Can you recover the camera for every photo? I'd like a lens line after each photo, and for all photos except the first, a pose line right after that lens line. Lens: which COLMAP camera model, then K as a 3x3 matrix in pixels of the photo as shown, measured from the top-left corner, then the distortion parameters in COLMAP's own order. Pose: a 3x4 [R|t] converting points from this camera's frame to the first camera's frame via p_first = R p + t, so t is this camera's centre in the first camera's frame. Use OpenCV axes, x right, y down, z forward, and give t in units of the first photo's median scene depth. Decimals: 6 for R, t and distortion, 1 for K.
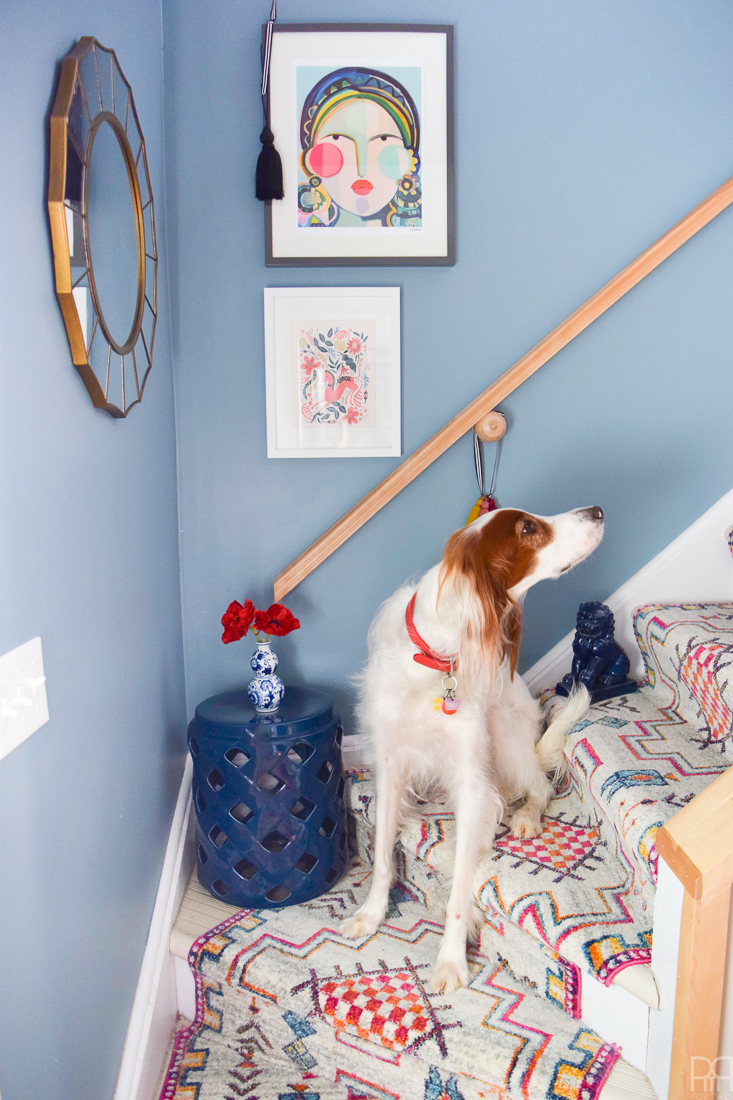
lens RADIAL K [[864.6, 0, 384.3], [0, 864.6, 549.8], [0, 0, 1]] dist [-0.097353, 0.024604]
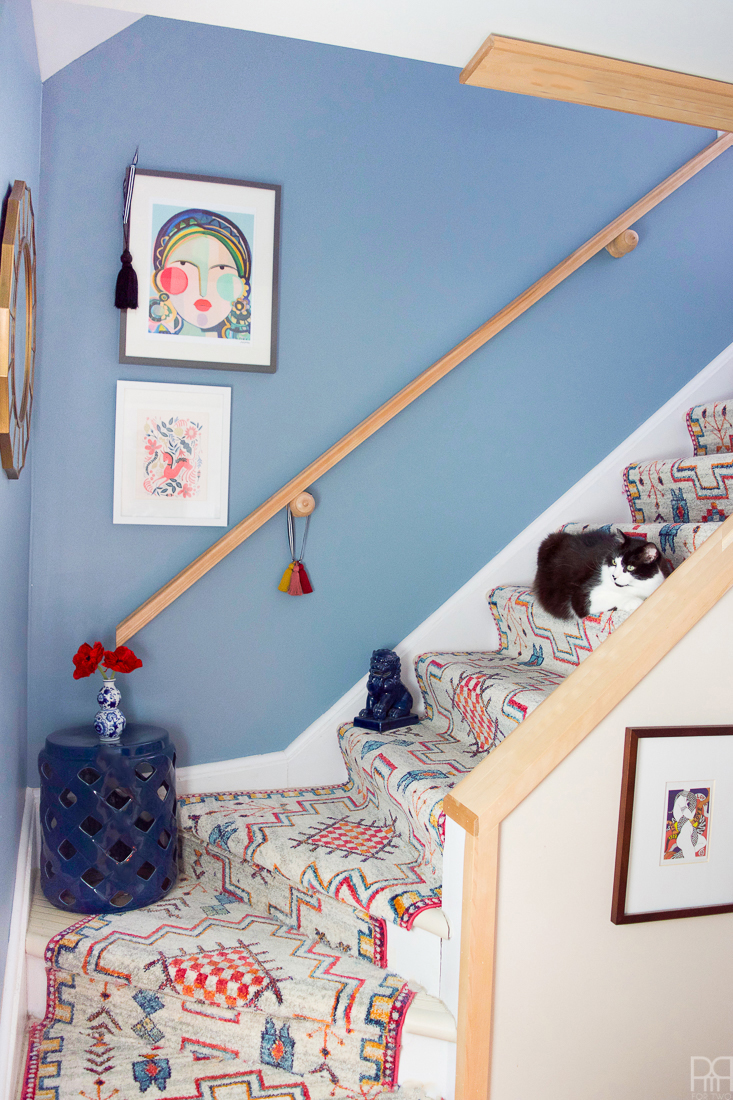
lens RADIAL K [[864.6, 0, 352.0], [0, 864.6, 553.5], [0, 0, 1]] dist [-0.097353, 0.024604]
pose [[0.972815, 0.028659, 0.229802, -0.092440], [-0.002912, 0.993748, -0.111605, 0.066695], [-0.231564, 0.107902, 0.966817, -0.204913]]
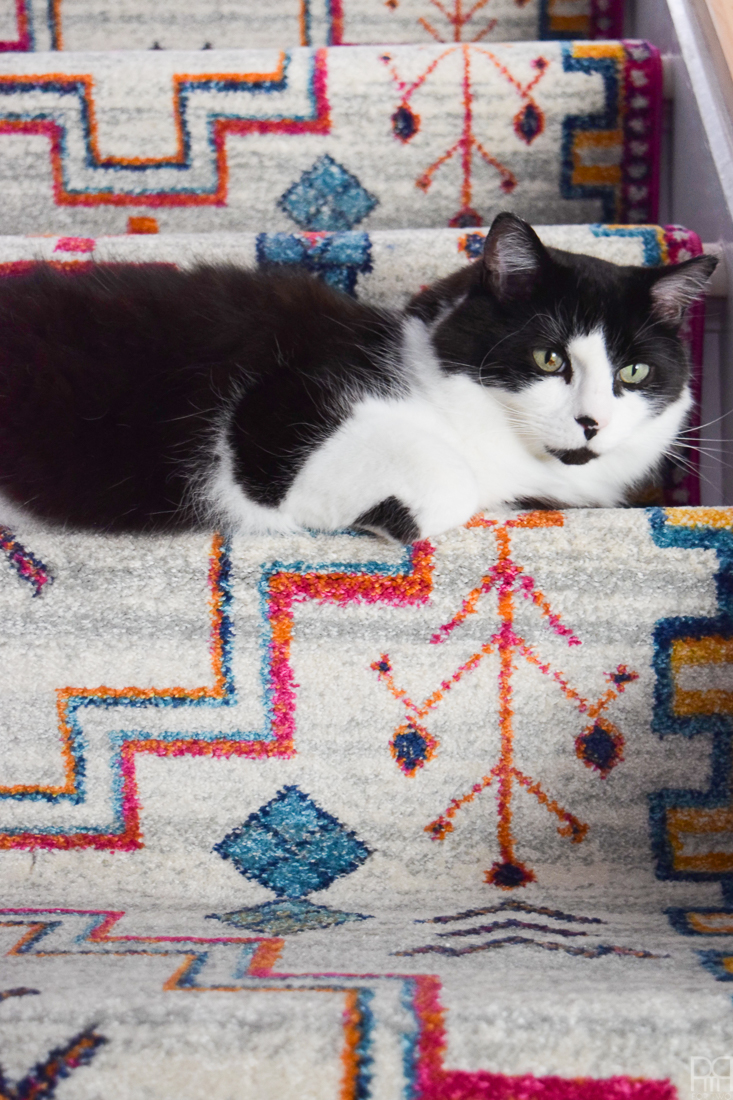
lens RADIAL K [[1707.8, 0, 370.0], [0, 1707.8, 558.9], [0, 0, 1]] dist [-0.022427, 0.000000]
pose [[0.079865, 0.044455, 0.995814, 0.012854], [0.137616, 0.988947, -0.055186, 0.045049], [-0.987261, 0.141448, 0.072864, 0.740380]]
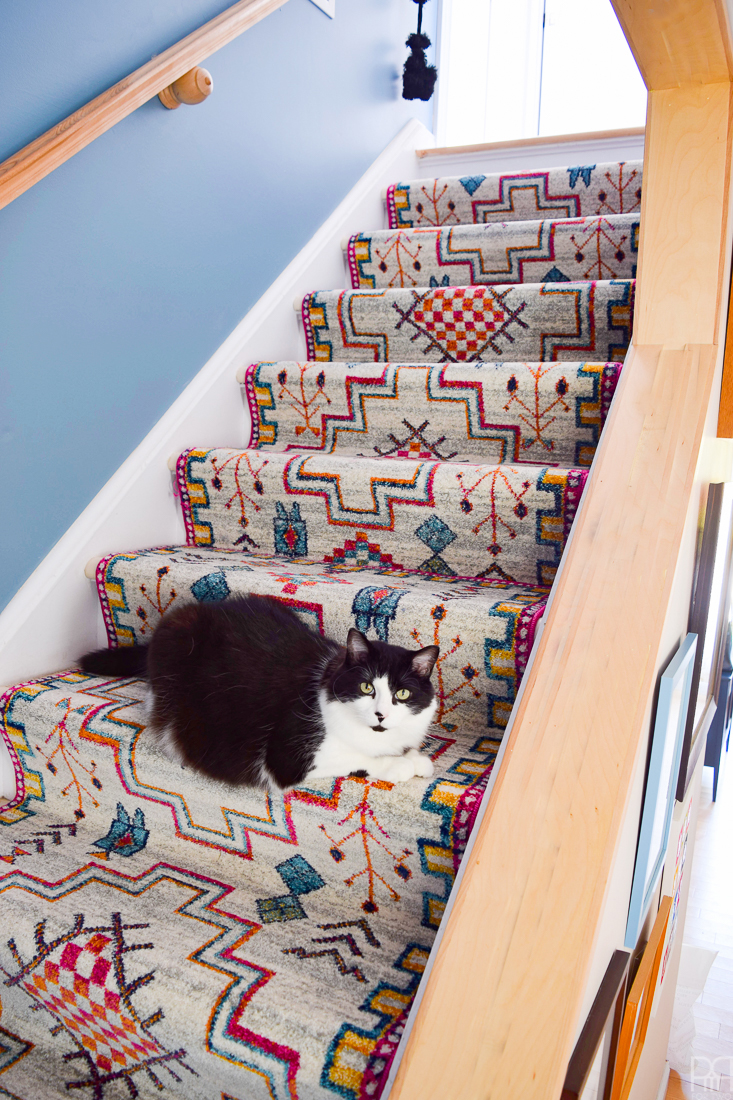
lens RADIAL K [[864.6, 0, 345.2], [0, 864.6, 562.6], [0, 0, 1]] dist [-0.097353, 0.024604]
pose [[0.496483, -0.075570, 0.864751, -0.031408], [0.062812, 0.996719, 0.051040, -0.162080], [-0.865771, 0.028977, 0.499601, 0.460299]]
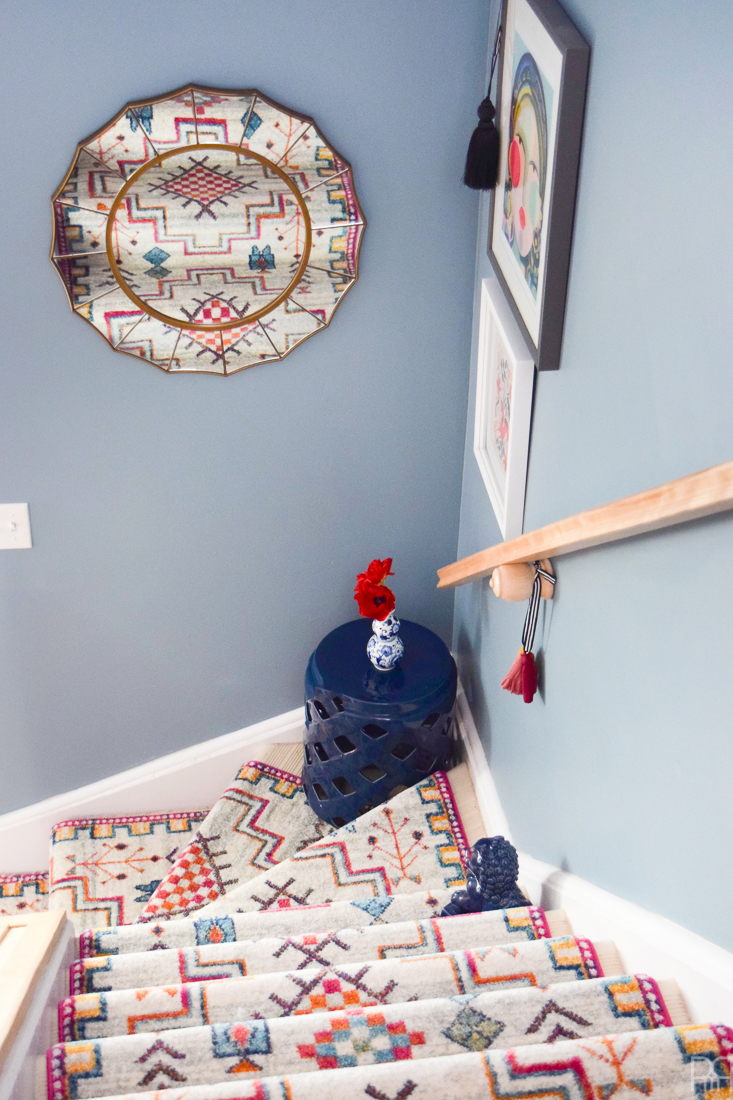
lens RADIAL K [[1602.6, 0, 368.4], [0, 1602.6, 554.8], [0, 0, 1]] dist [0.014876, 0.000000]
pose [[0.101220, 0.605057, -0.789722, 1.271405], [-0.142730, 0.794419, 0.590362, -1.025516], [0.984572, 0.052960, 0.166771, 0.674140]]
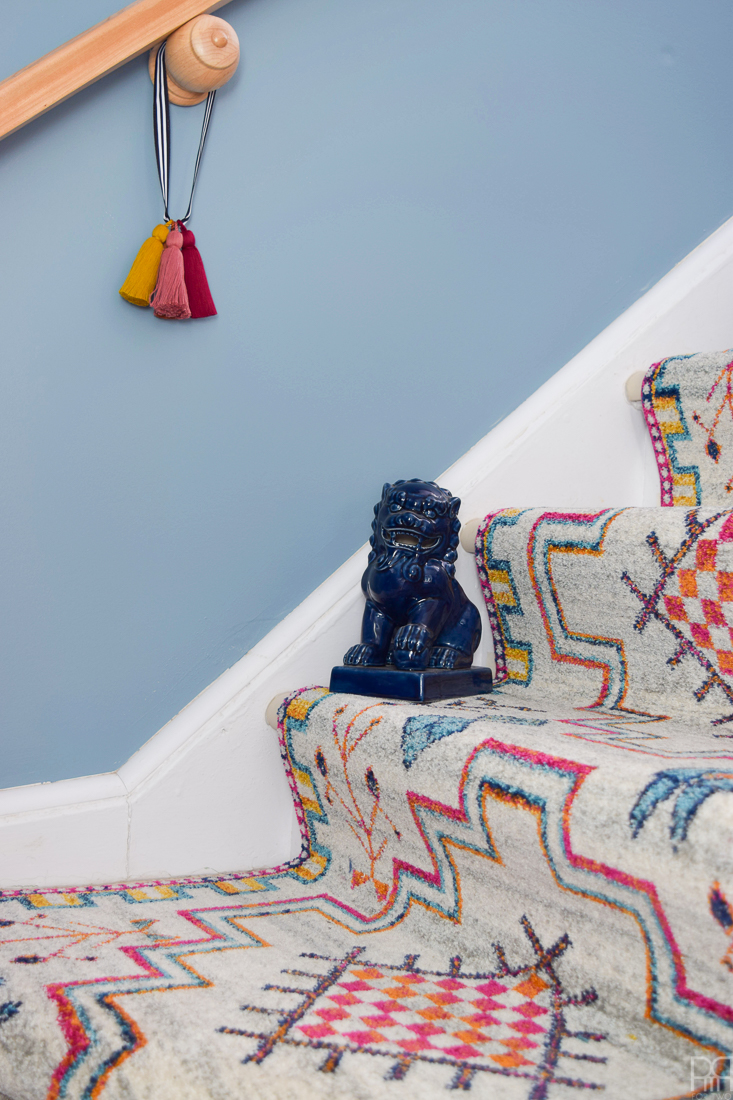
lens RADIAL K [[1324.4, 0, 355.1], [0, 1324.4, 539.4], [0, 0, 1]] dist [-0.059463, 0.000000]
pose [[0.891592, 0.067034, 0.447850, -0.089589], [-0.003057, 0.989851, -0.142074, 0.198564], [-0.452829, 0.125303, 0.882749, 0.444133]]
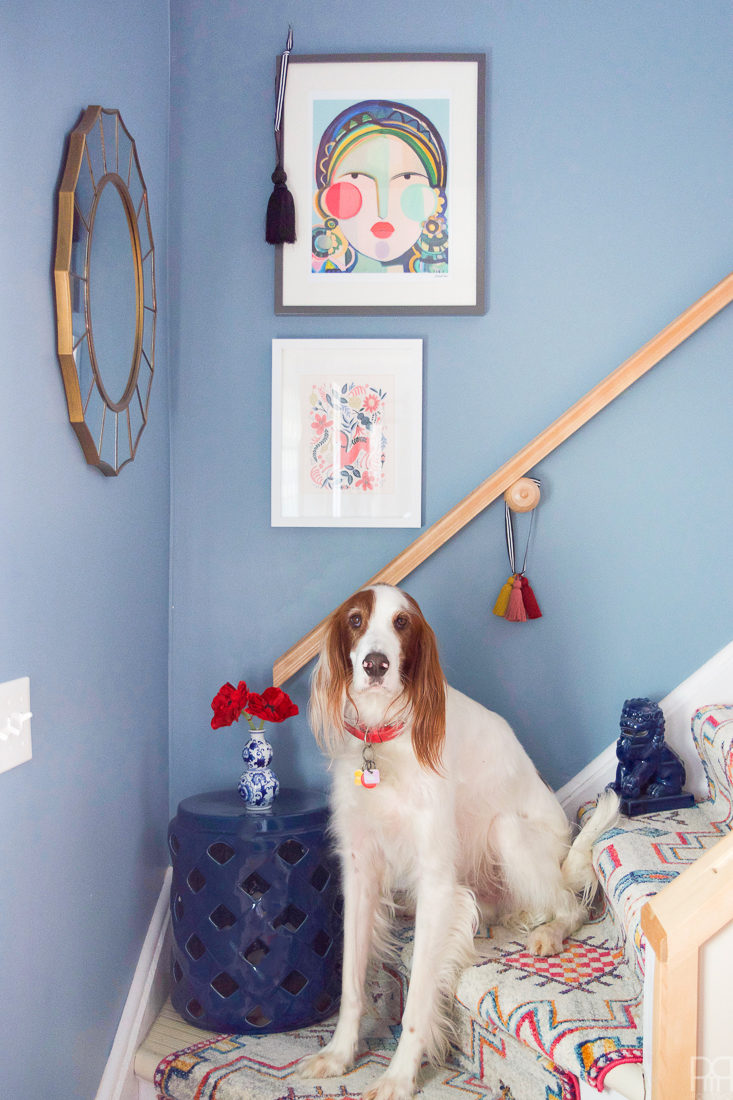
lens RADIAL K [[1280.7, 0, 383.3], [0, 1280.7, 547.9], [0, 0, 1]] dist [-0.056762, 0.000000]
pose [[0.996748, 0.017073, -0.078747, 0.090379], [-0.025761, 0.993523, -0.110671, 0.062997], [0.076347, 0.112339, 0.990733, -0.319989]]
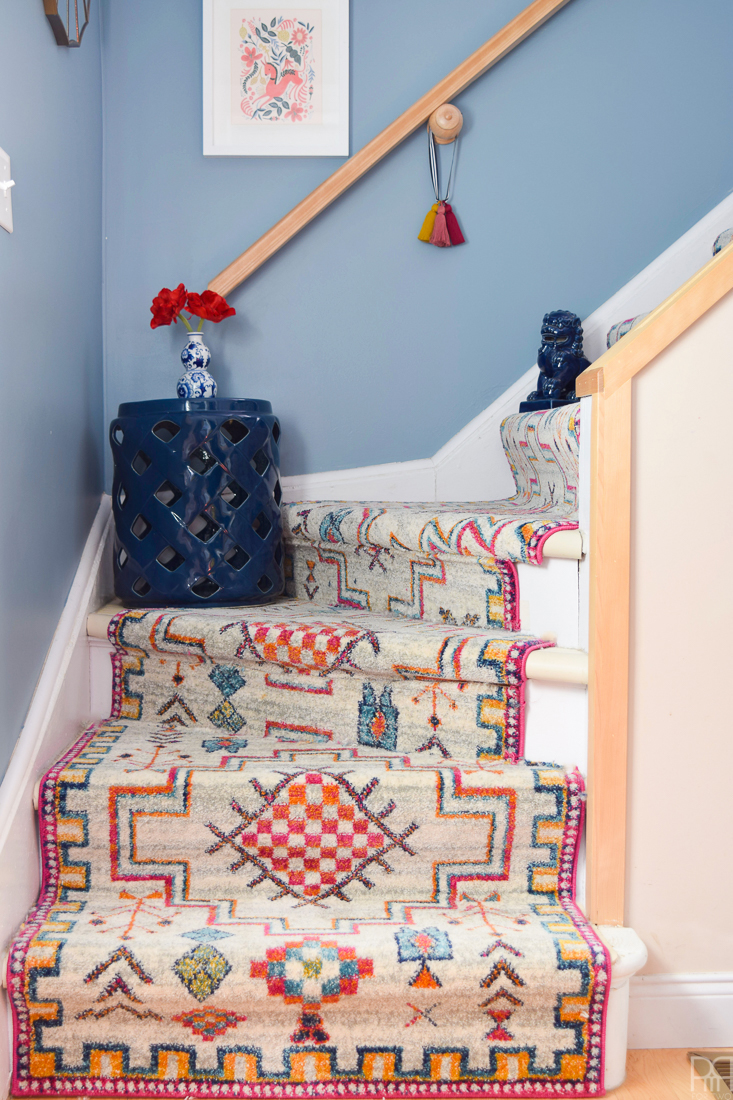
lens RADIAL K [[1324.4, 0, 362.8], [0, 1324.4, 545.7], [0, 0, 1]] dist [-0.059463, 0.000000]
pose [[0.999959, 0.008837, 0.001860, 0.037840], [-0.008698, 0.997839, -0.065126, 0.424667], [-0.002432, 0.065107, 0.997875, -0.395545]]
